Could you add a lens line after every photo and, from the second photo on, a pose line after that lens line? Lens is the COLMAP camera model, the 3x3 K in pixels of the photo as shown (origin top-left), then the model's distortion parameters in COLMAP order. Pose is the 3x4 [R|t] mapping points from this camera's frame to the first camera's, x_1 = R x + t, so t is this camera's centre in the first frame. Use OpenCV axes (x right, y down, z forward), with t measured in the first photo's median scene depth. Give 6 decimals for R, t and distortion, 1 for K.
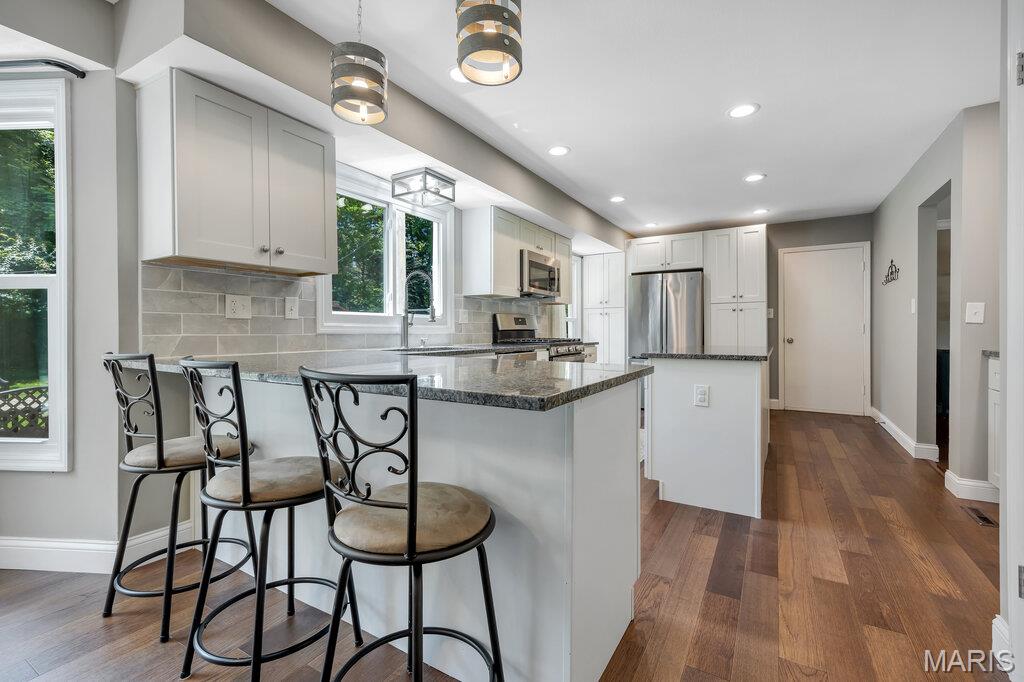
lens RADIAL K [[440.8, 0, 527.9], [0, 440.8, 332.9], [0, 0, 1]] dist [0.003902, 0.000208]
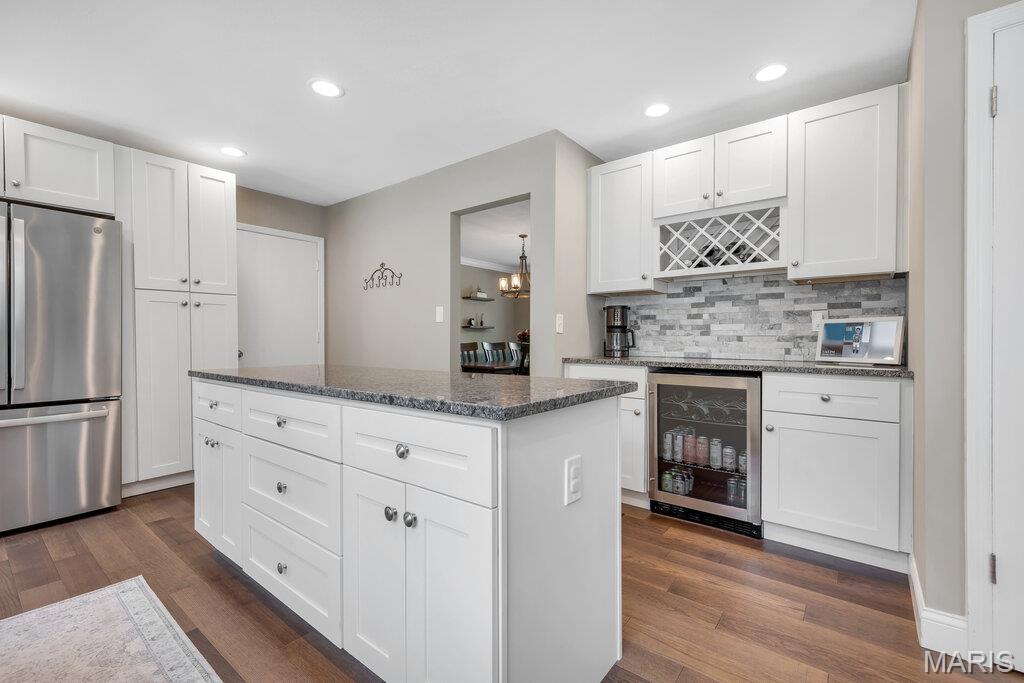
lens RADIAL K [[440.8, 0, 514.2], [0, 440.8, 342.3], [0, 0, 1]] dist [0.003902, 0.000208]
pose [[0.149677, -0.002920, 0.988731, -0.047147], [0.003459, 0.999991, 0.002429, -0.002375], [-0.988729, 0.003057, 0.149686, 0.602334]]
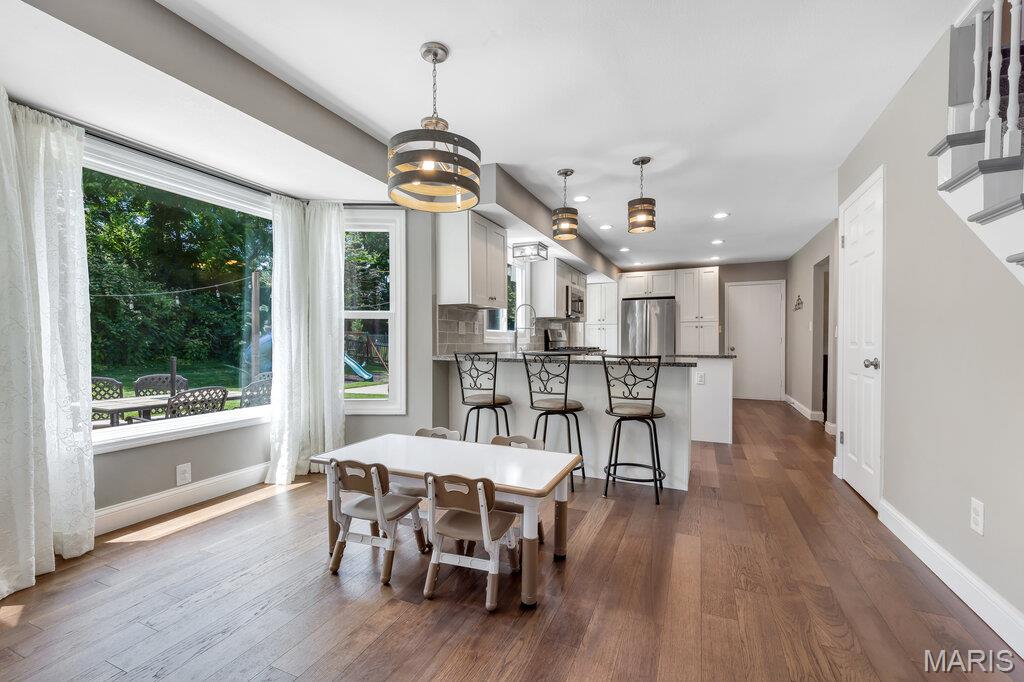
lens RADIAL K [[453.2, 0, 516.2], [0, 453.2, 346.6], [0, 0, 1]] dist [0.005030, -0.000244]
pose [[0.991560, 0.000563, 0.129647, -0.359163], [-0.001571, 0.999969, 0.007667, 0.000924], [-0.129638, -0.007806, 0.991531, -0.444686]]
